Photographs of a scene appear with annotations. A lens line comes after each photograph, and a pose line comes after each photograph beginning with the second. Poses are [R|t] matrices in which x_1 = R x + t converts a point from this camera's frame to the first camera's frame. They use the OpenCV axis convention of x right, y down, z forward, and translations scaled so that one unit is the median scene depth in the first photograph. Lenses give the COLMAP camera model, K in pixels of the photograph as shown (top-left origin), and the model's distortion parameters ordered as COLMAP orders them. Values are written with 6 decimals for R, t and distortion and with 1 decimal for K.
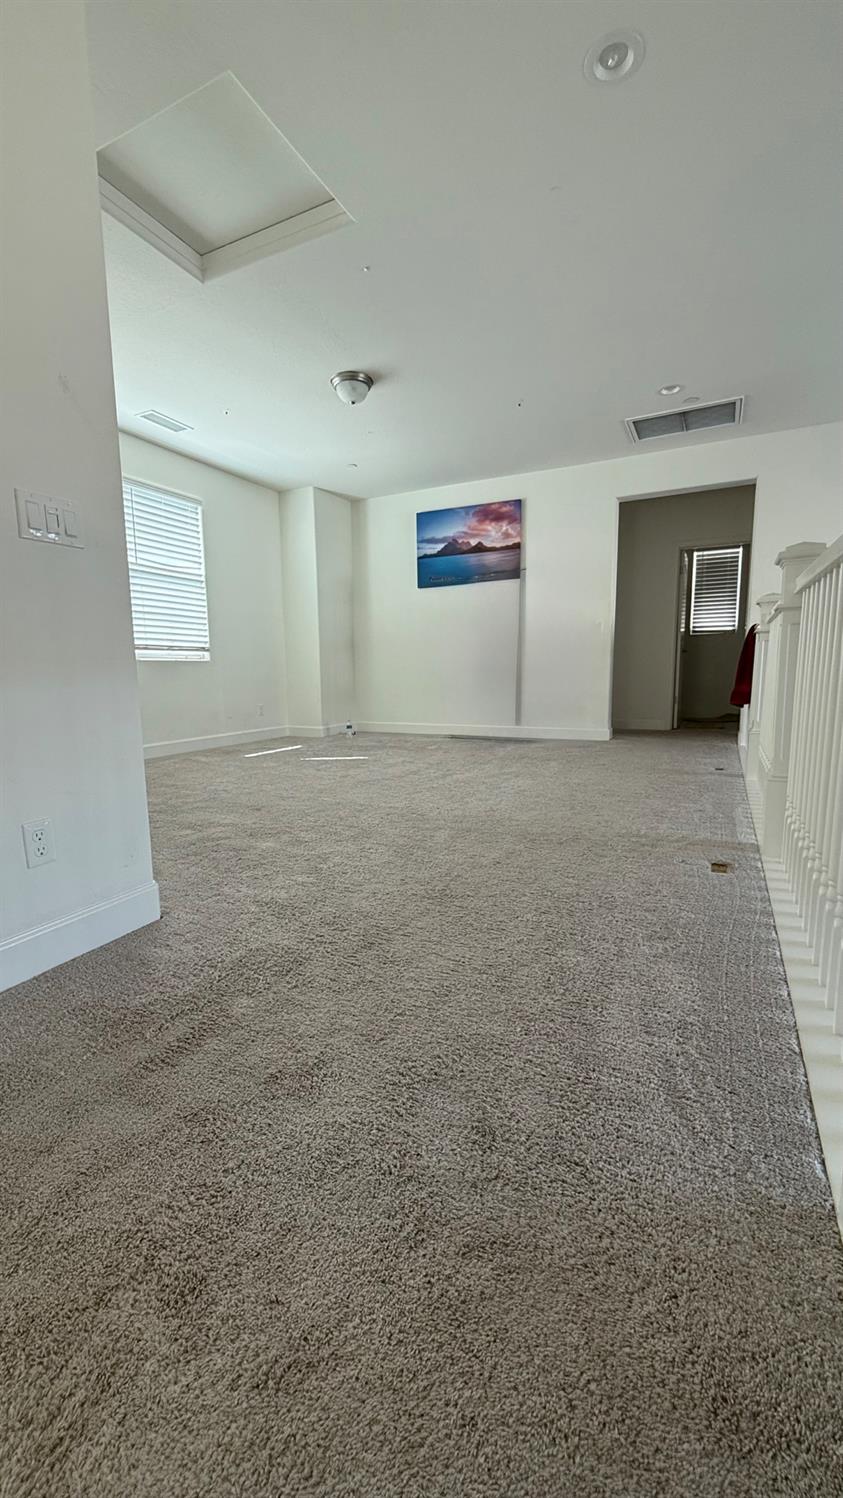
lens RADIAL K [[590.8, 0, 418.6], [0, 590.8, 755.1], [0, 0, 1]] dist [0.000171, -0.000208]
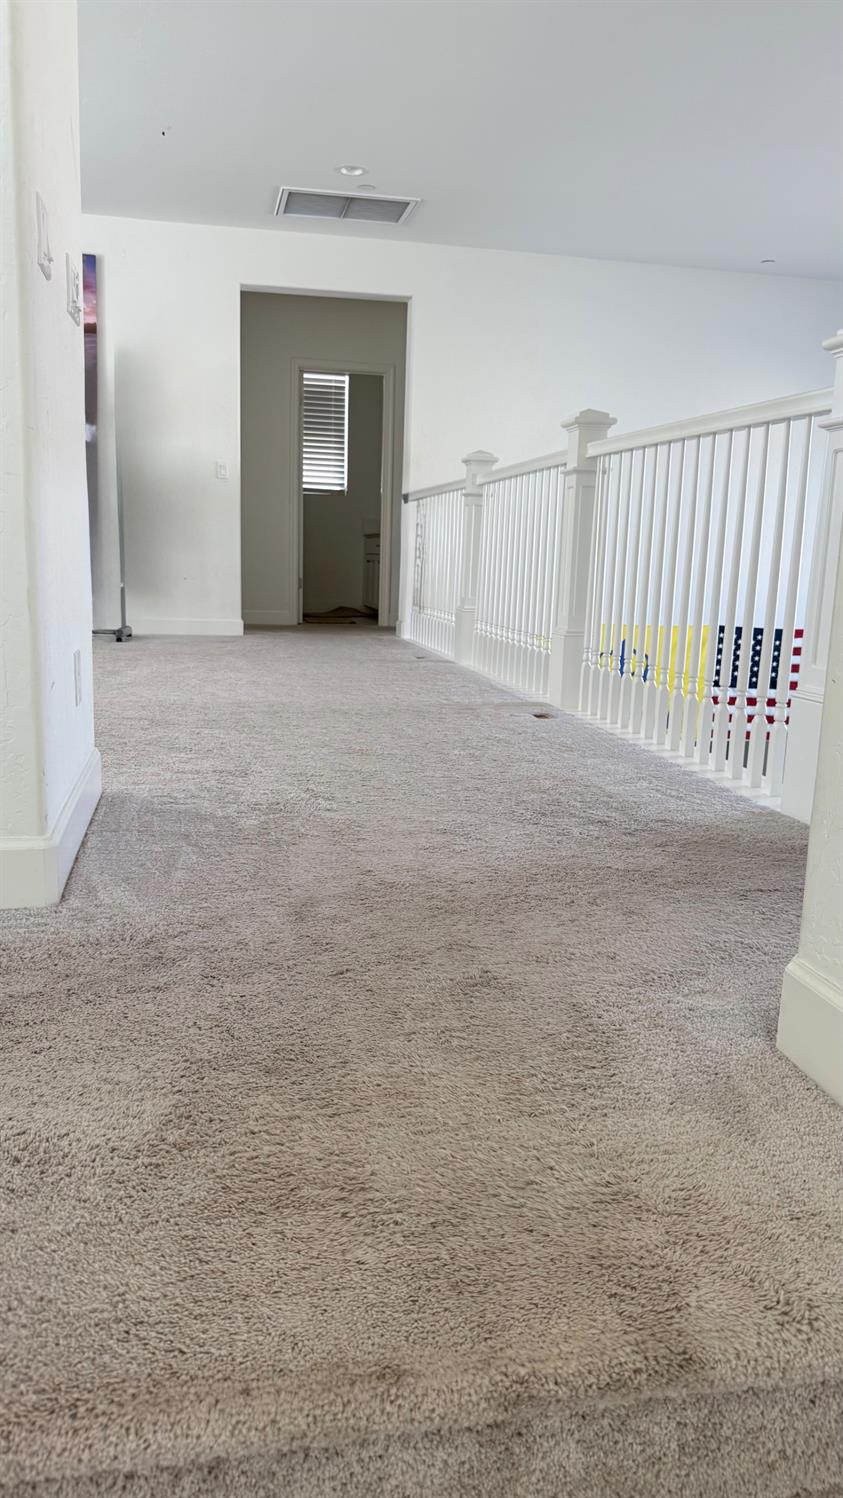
lens RADIAL K [[1056.4, 0, 424.3], [0, 1056.4, 750.4], [0, 0, 1]] dist [0.035537, -0.003647]
pose [[0.787805, -0.079524, 0.610769, -0.346732], [0.053241, 0.996711, 0.061102, 0.053216], [-0.613619, -0.015618, 0.789447, -0.152460]]
